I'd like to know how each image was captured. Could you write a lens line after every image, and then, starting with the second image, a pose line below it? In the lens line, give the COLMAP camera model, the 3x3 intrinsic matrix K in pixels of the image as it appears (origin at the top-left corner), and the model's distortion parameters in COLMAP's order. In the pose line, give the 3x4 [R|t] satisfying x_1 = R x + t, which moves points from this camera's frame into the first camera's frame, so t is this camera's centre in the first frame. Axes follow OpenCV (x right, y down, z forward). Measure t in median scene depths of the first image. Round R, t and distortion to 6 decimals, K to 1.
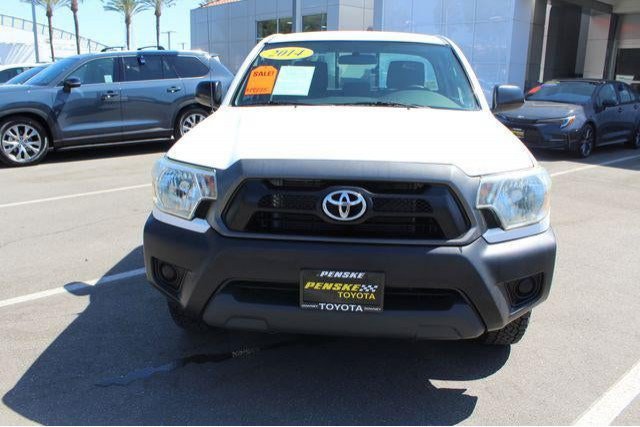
lens RADIAL K [[554.1, 0, 308.6], [0, 554.1, 216.7], [0, 0, 1]] dist [-0.167759, 0.154163]
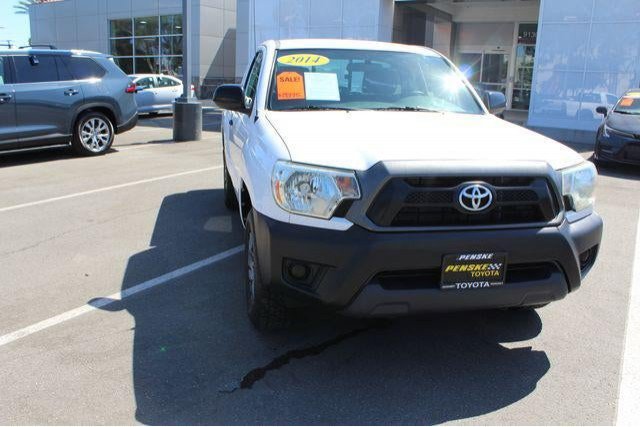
lens RADIAL K [[554.1, 0, 308.6], [0, 554.1, 216.7], [0, 0, 1]] dist [-0.167759, 0.154163]
pose [[0.957679, -0.059398, 0.281642, -0.585484], [0.059491, 0.998195, 0.008230, -0.010787], [-0.281622, 0.008873, 0.959484, -0.015616]]
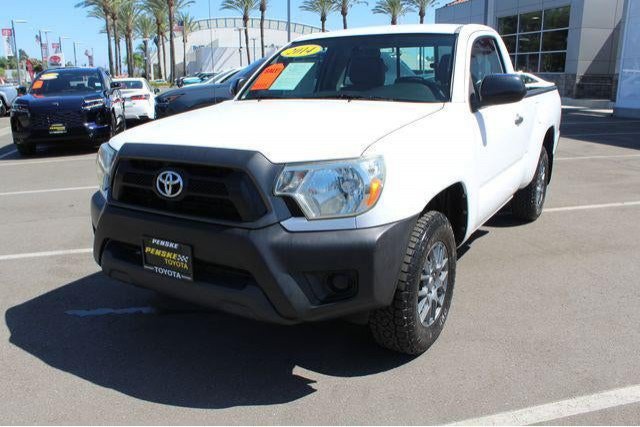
lens RADIAL K [[554.1, 0, 308.6], [0, 554.1, 216.7], [0, 0, 1]] dist [-0.167759, 0.154163]
pose [[0.888465, 0.089658, -0.450102, 0.815324], [-0.089268, 0.995762, 0.022143, -0.003387], [0.450180, 0.020506, 0.892703, 0.105828]]
